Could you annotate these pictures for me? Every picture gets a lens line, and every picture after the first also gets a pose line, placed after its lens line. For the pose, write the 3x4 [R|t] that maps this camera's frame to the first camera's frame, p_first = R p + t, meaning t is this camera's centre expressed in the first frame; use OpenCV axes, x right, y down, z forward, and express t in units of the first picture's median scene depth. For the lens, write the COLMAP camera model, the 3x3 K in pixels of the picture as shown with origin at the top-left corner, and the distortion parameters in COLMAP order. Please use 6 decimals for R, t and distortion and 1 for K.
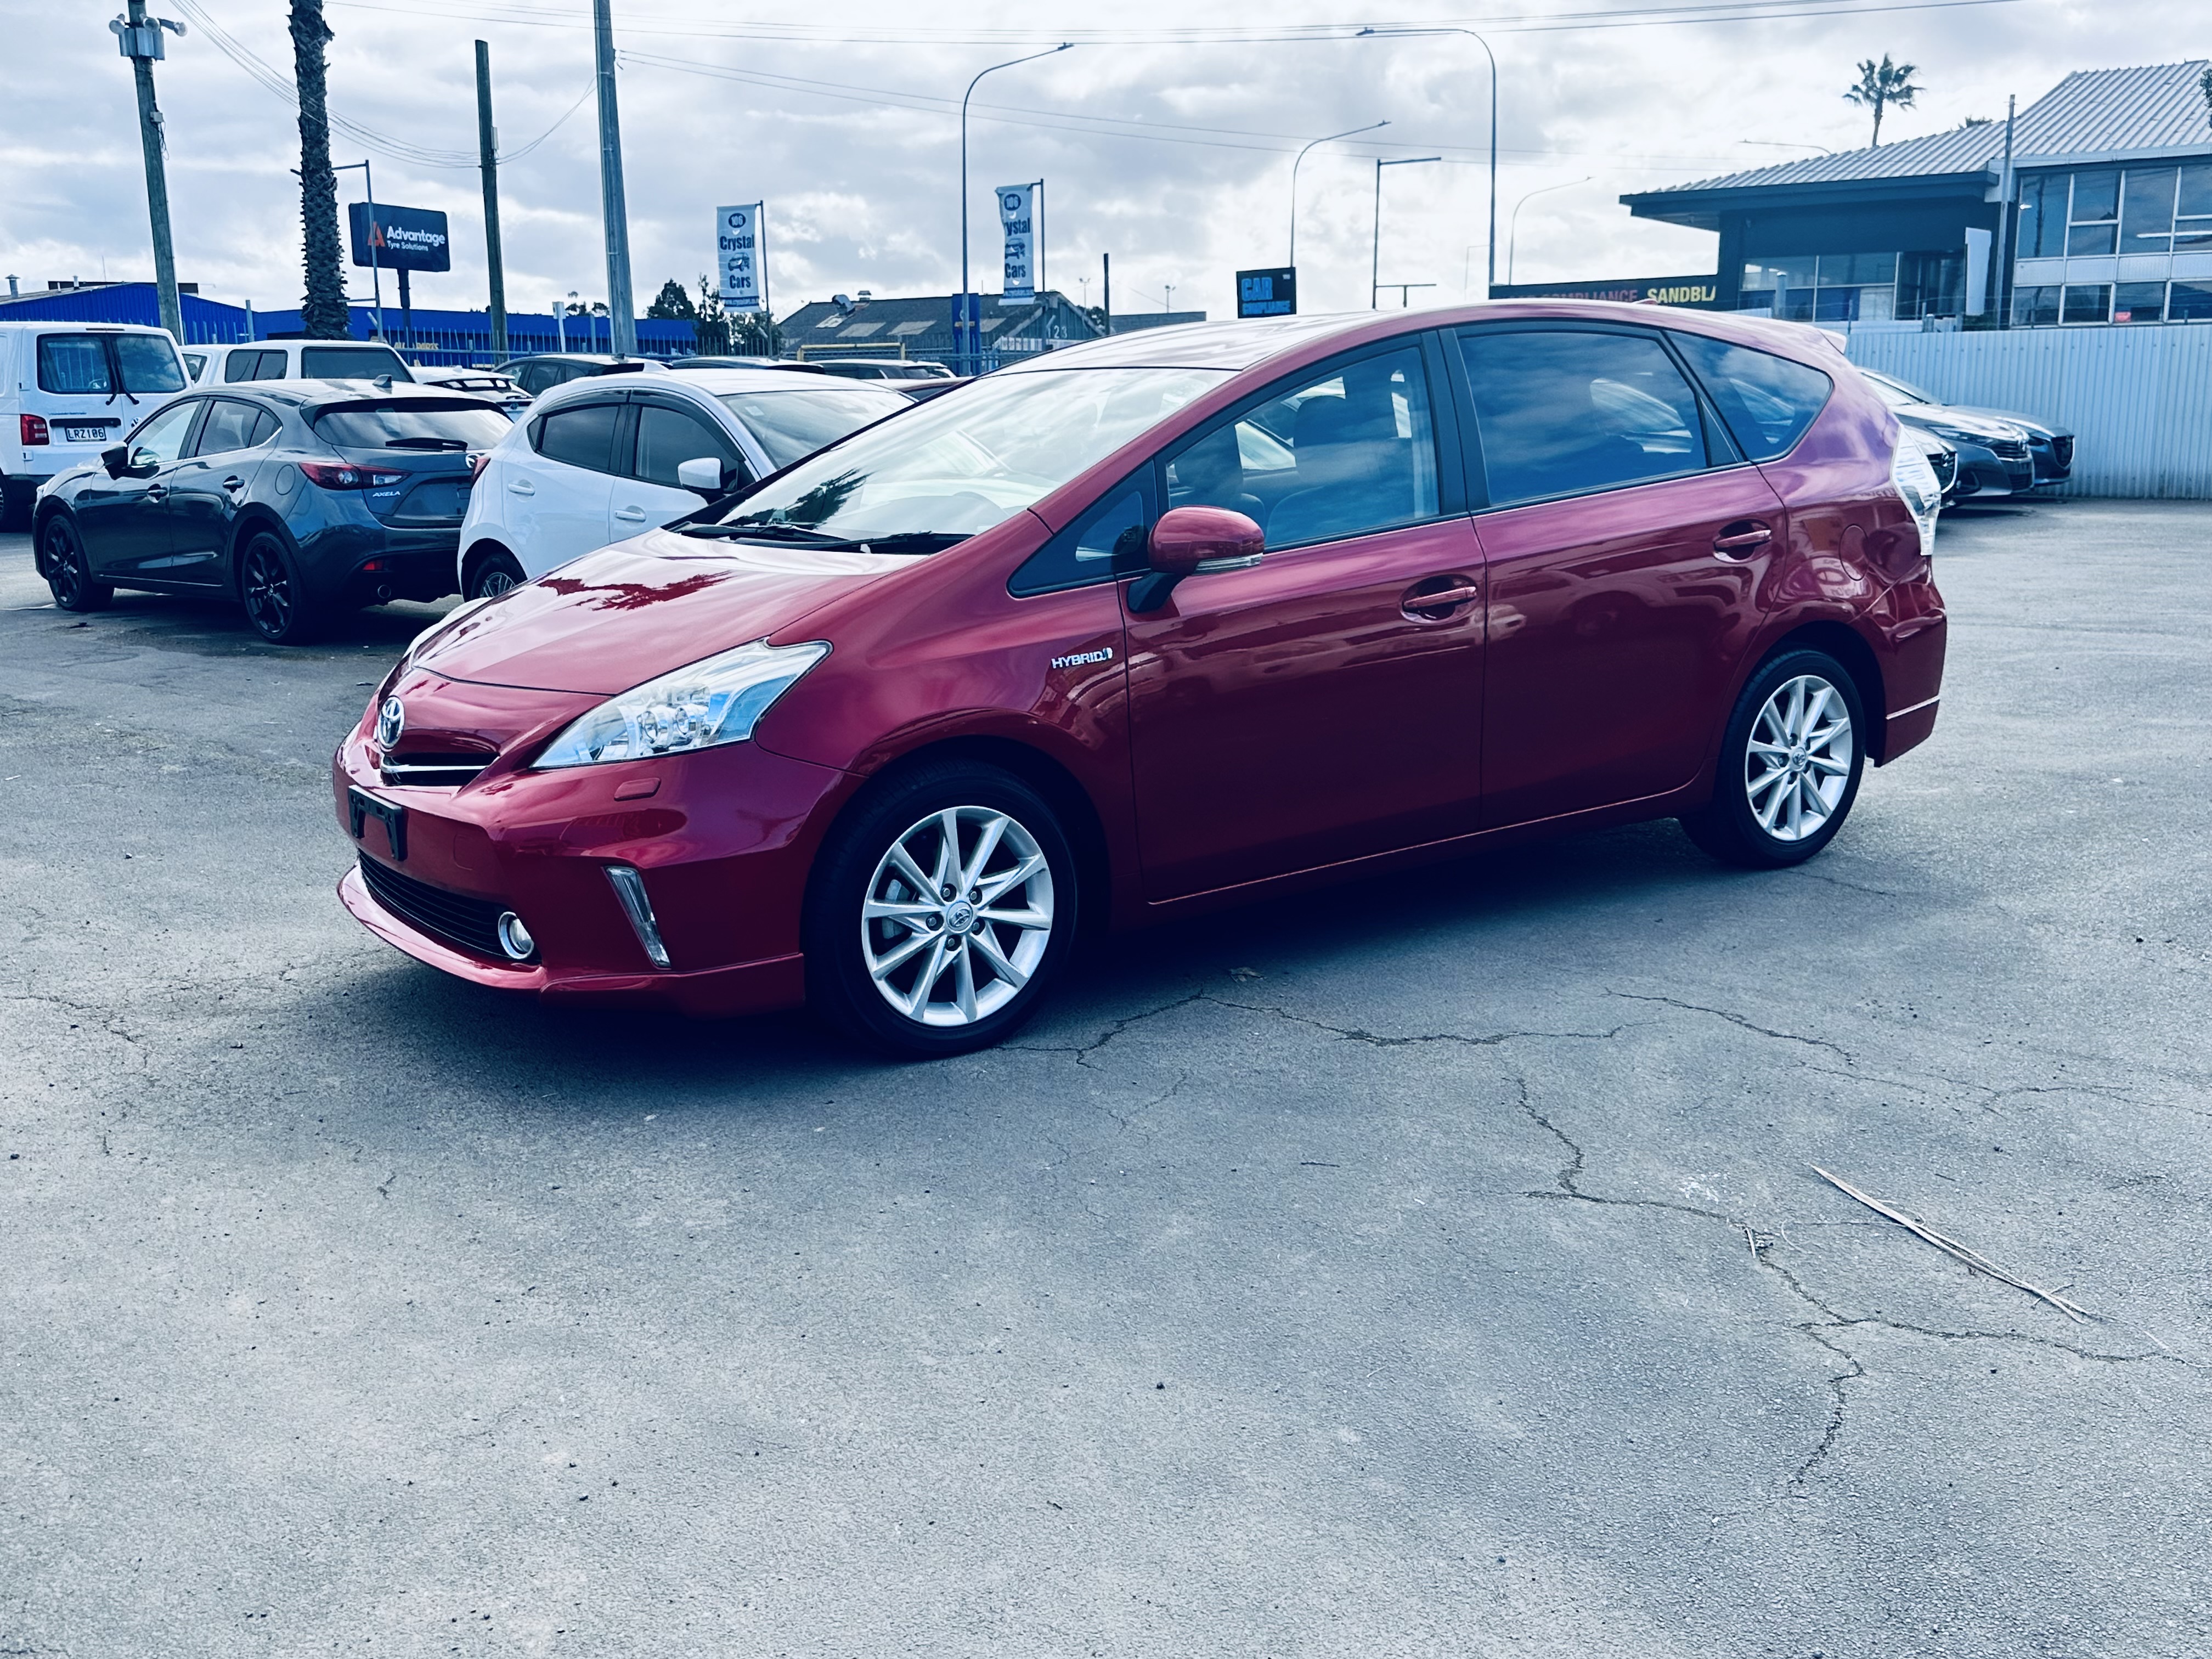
lens RADIAL K [[2011.3, 0, 1101.3], [0, 2011.3, 844.9], [0, 0, 1]] dist [0.139776, -0.293648]
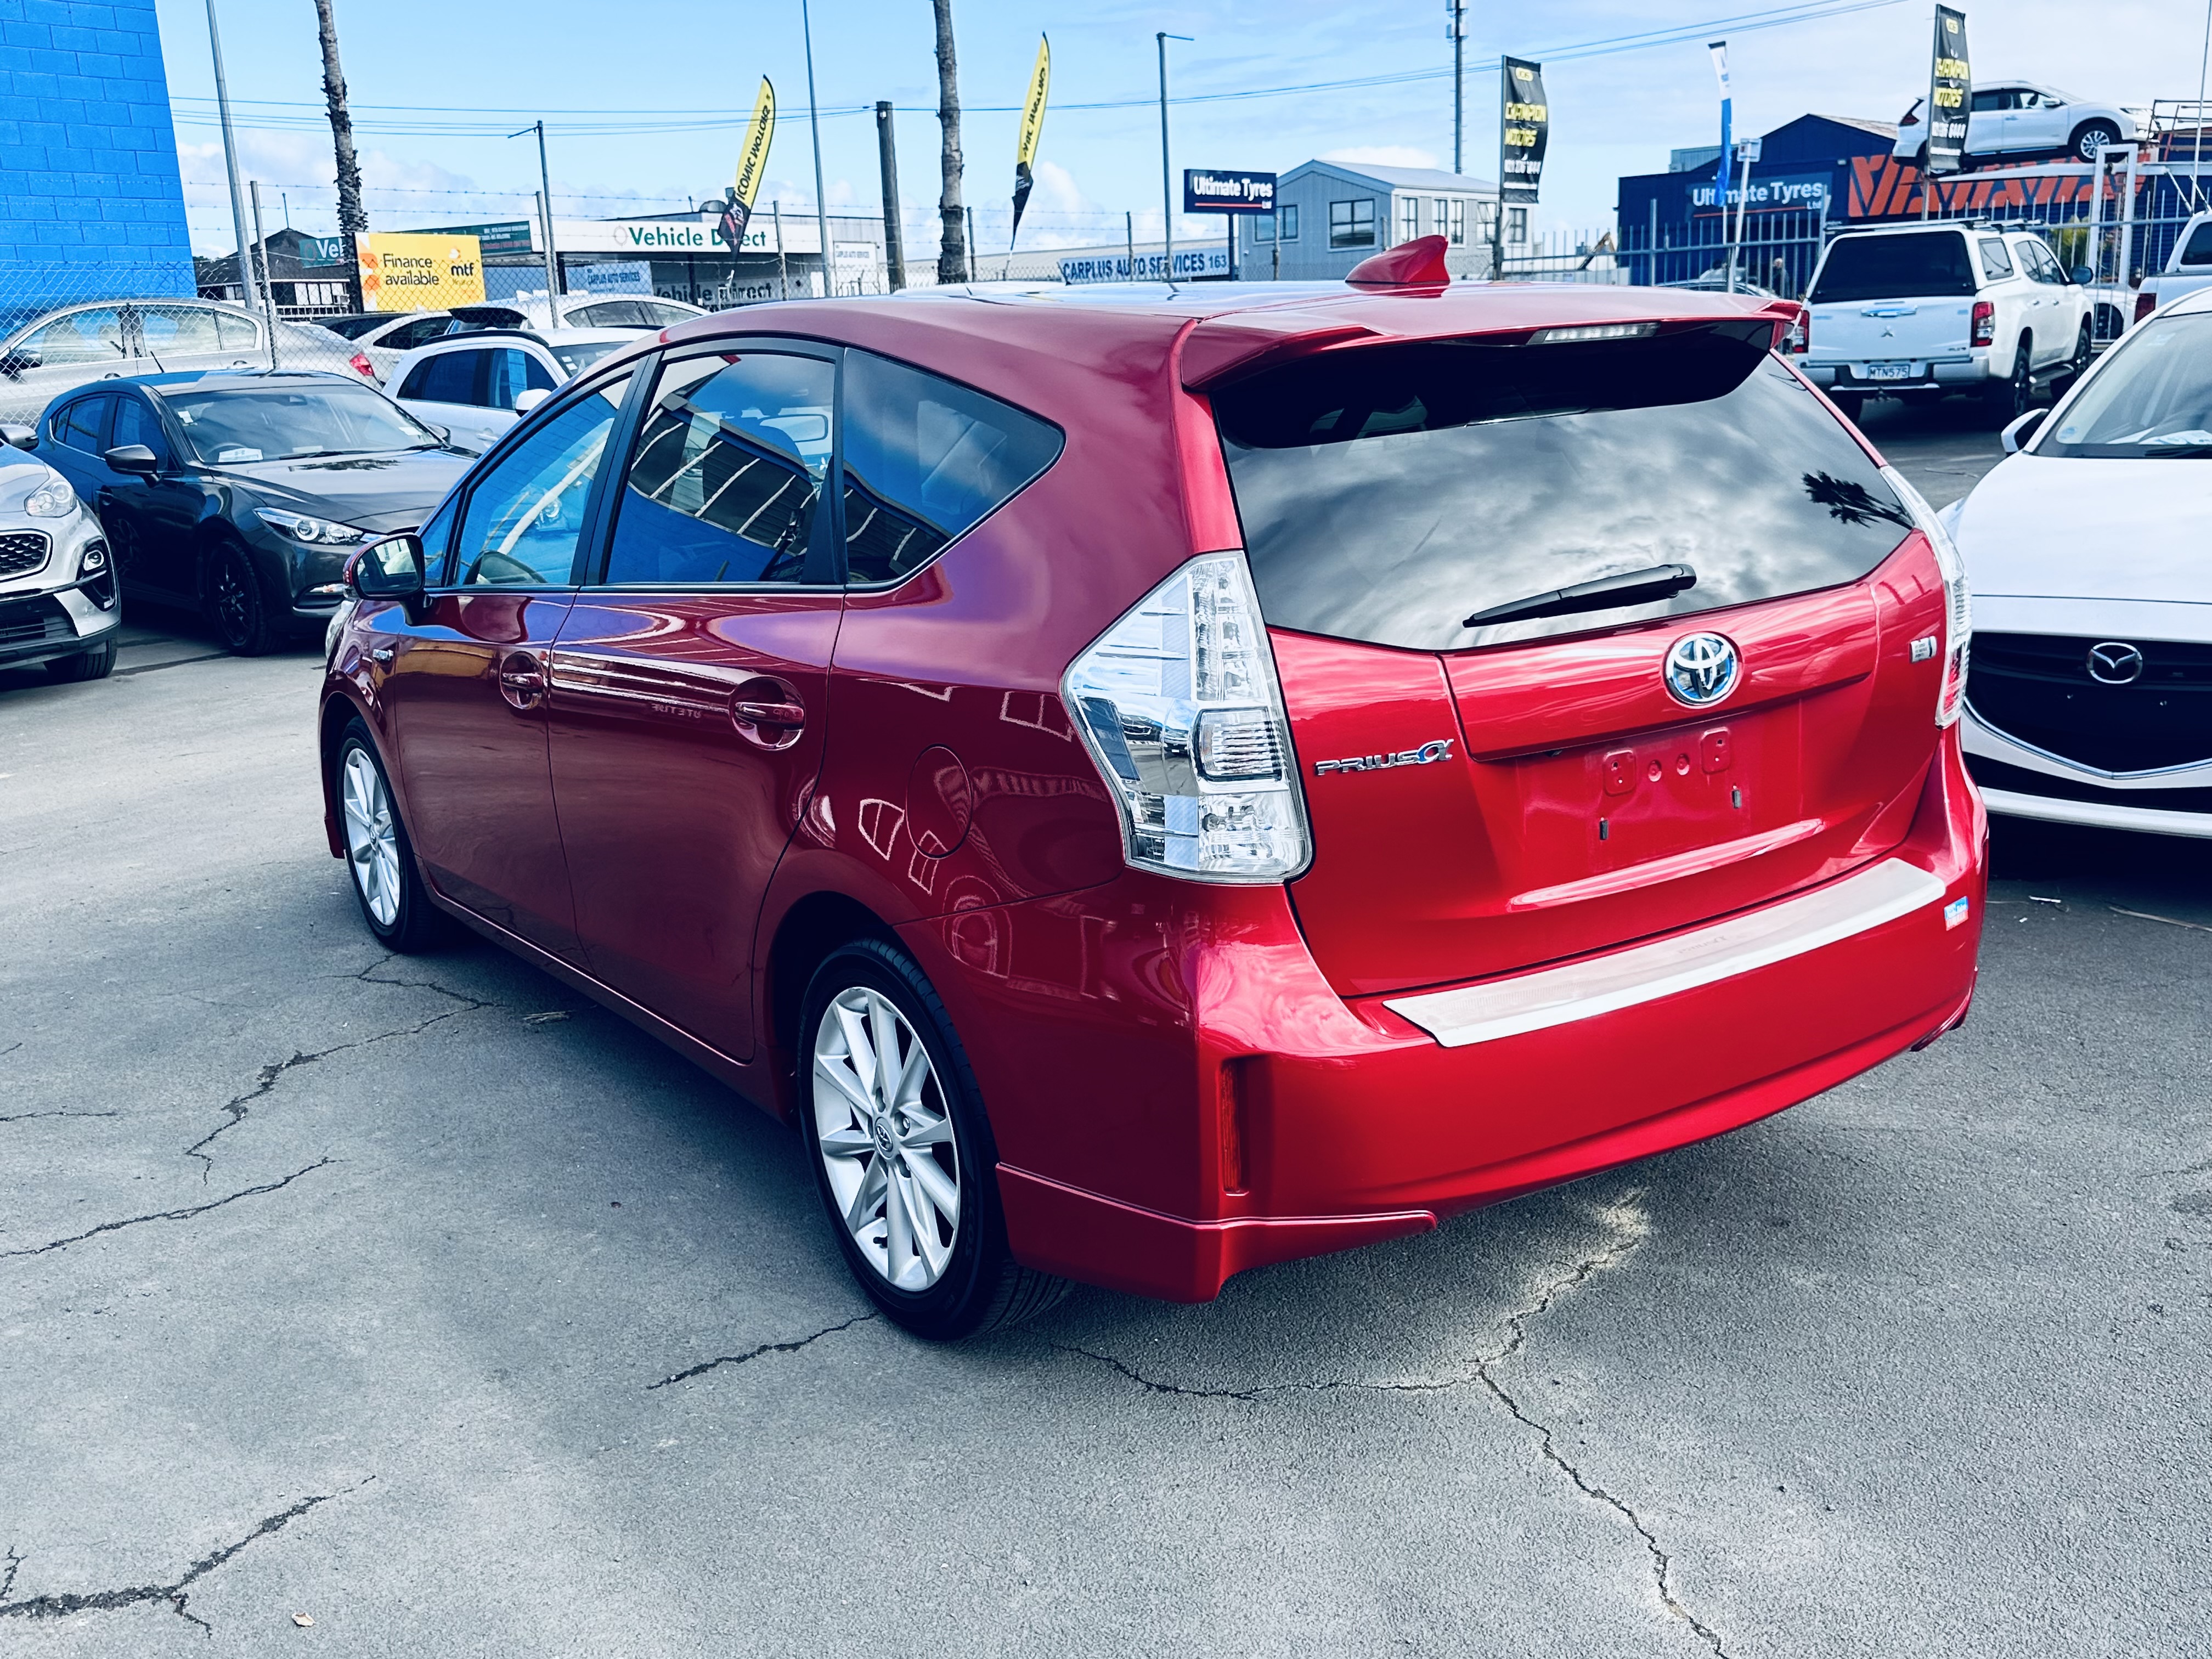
lens RADIAL K [[2003.4, 0, 1085.8], [0, 2003.4, 848.4], [0, 0, 1]] dist [0.118076, -0.208143]
pose [[-0.012998, 0.257800, -0.966111, 1.103750], [-0.169854, 0.951581, 0.256208, -0.343120], [0.985383, 0.167428, 0.031419, 1.349680]]
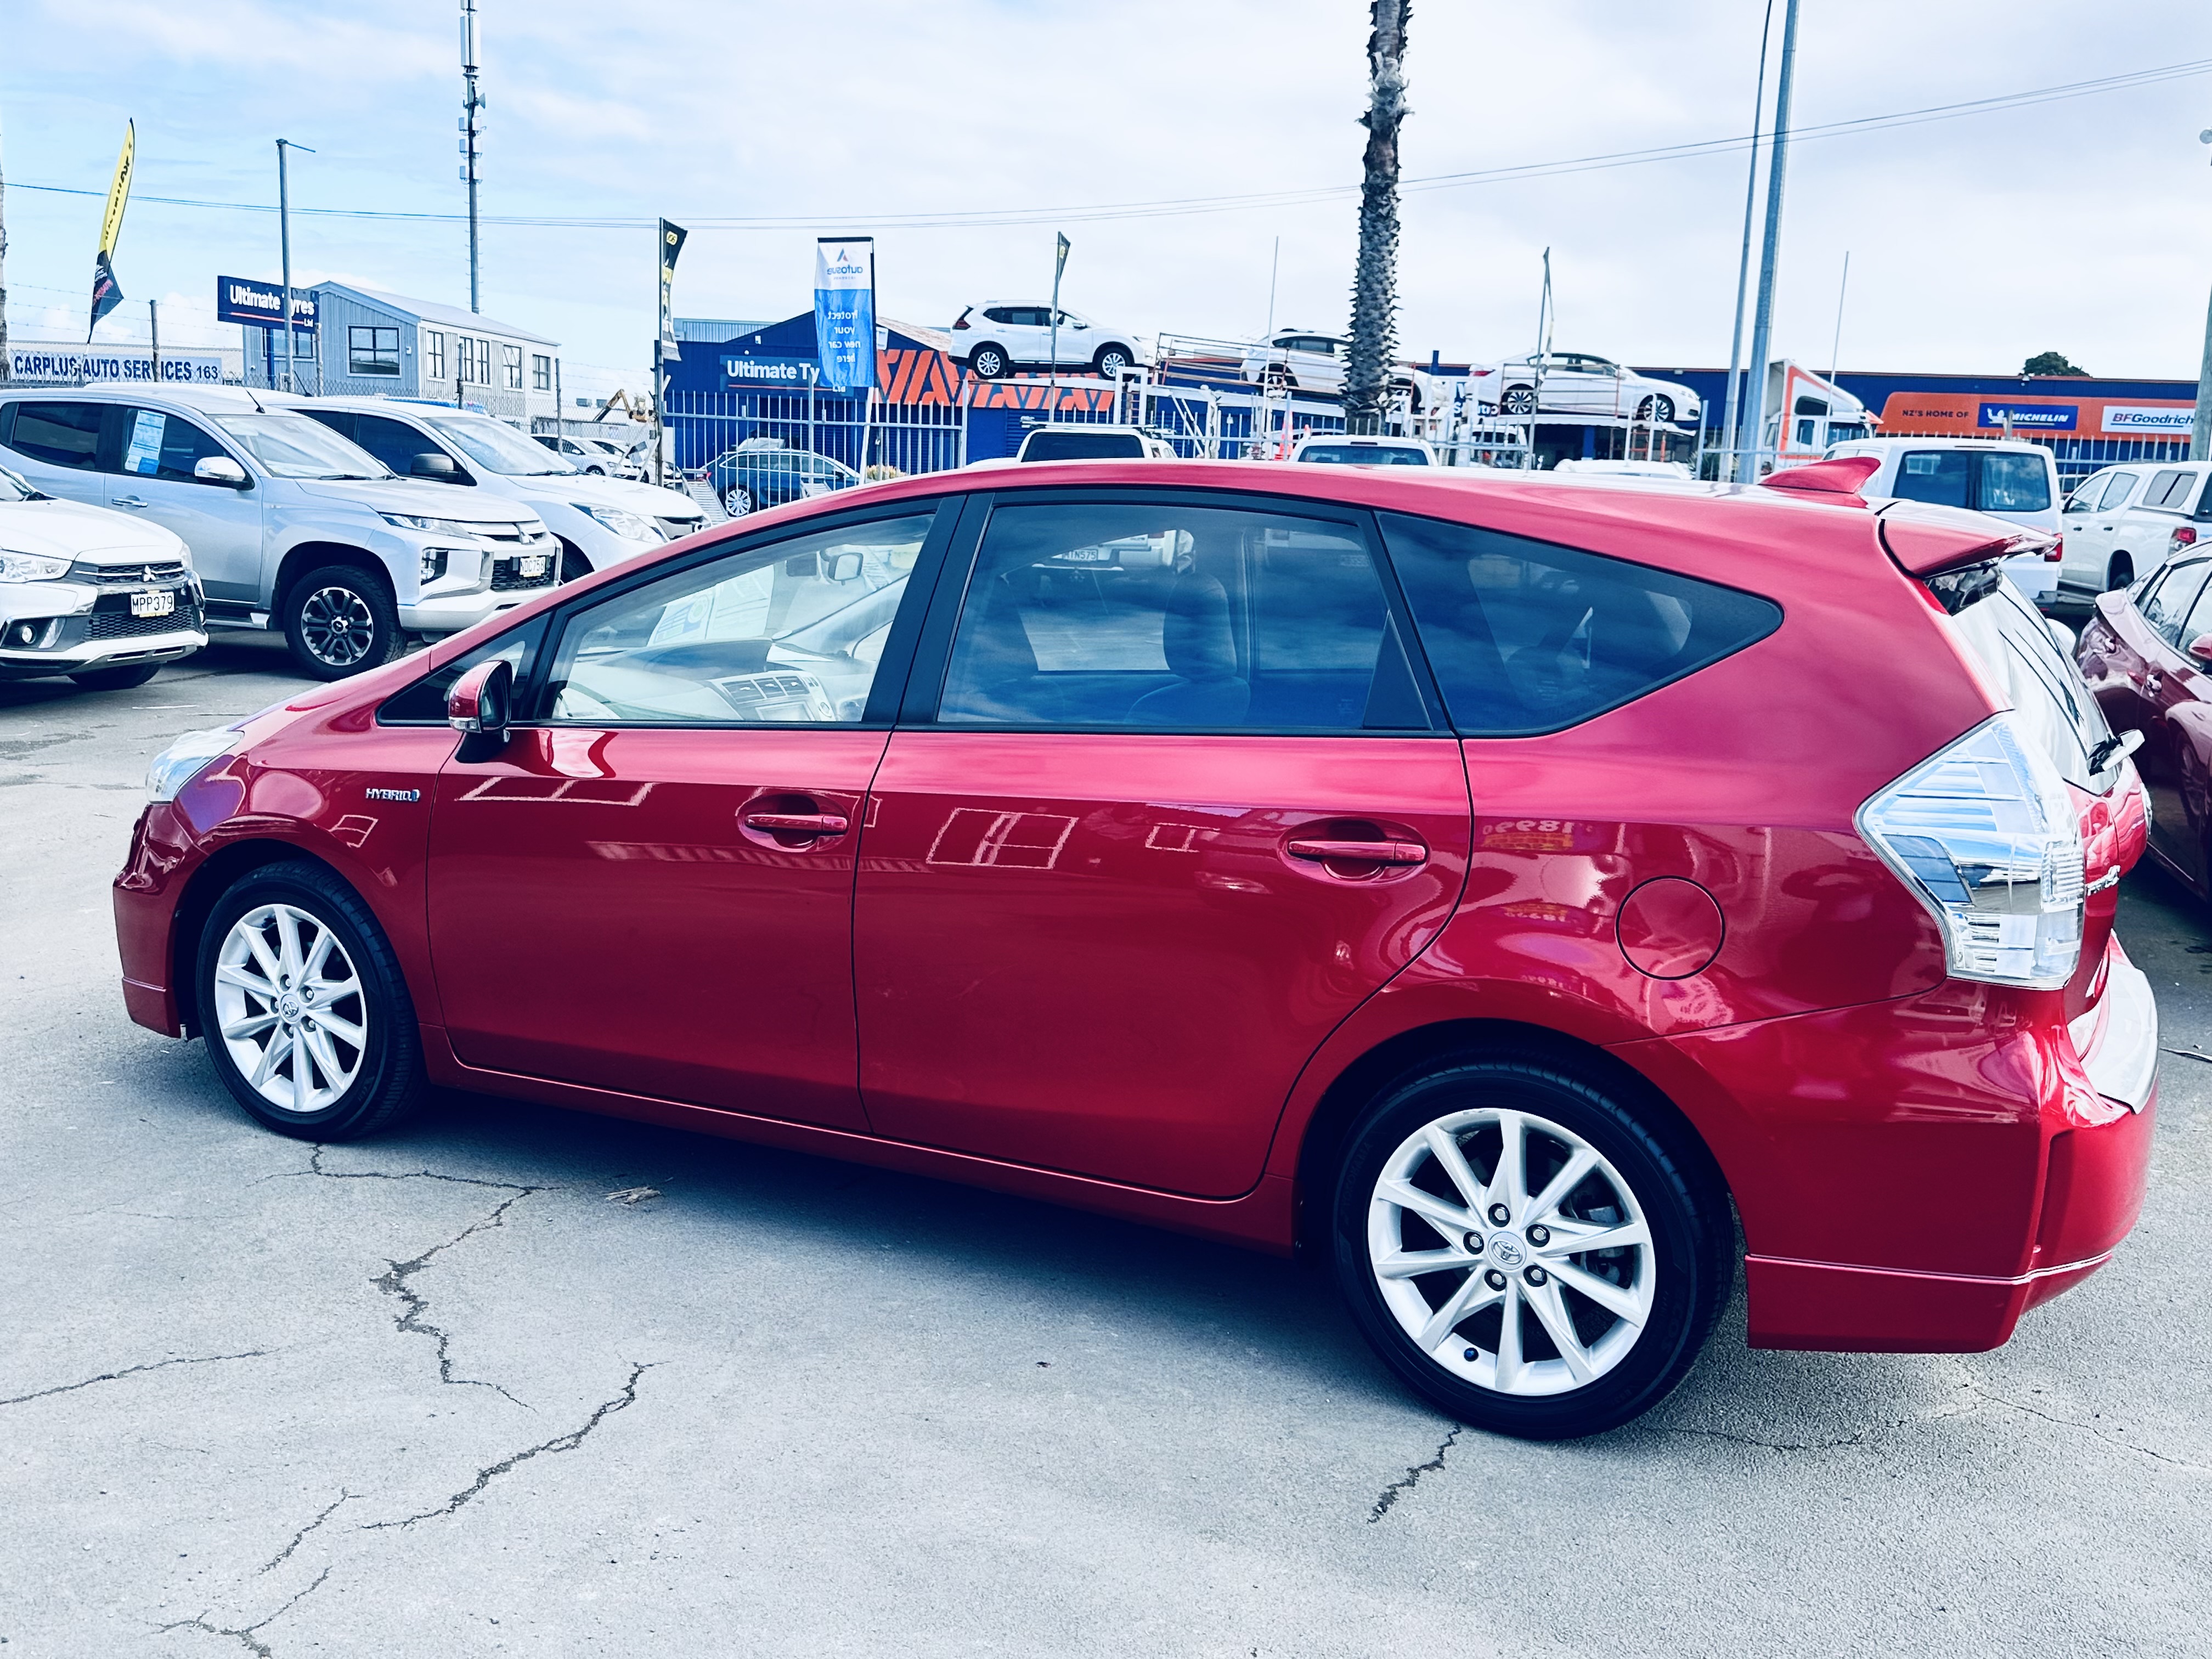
lens RADIAL K [[2011.3, 0, 1101.3], [0, 2011.3, 844.9], [0, 0, 1]] dist [0.139776, -0.293648]
pose [[0.462708, 0.184967, -0.867000, 1.011817], [-0.231961, 0.969180, 0.082972, -0.229597], [0.855626, 0.162718, 0.491352, 0.796475]]
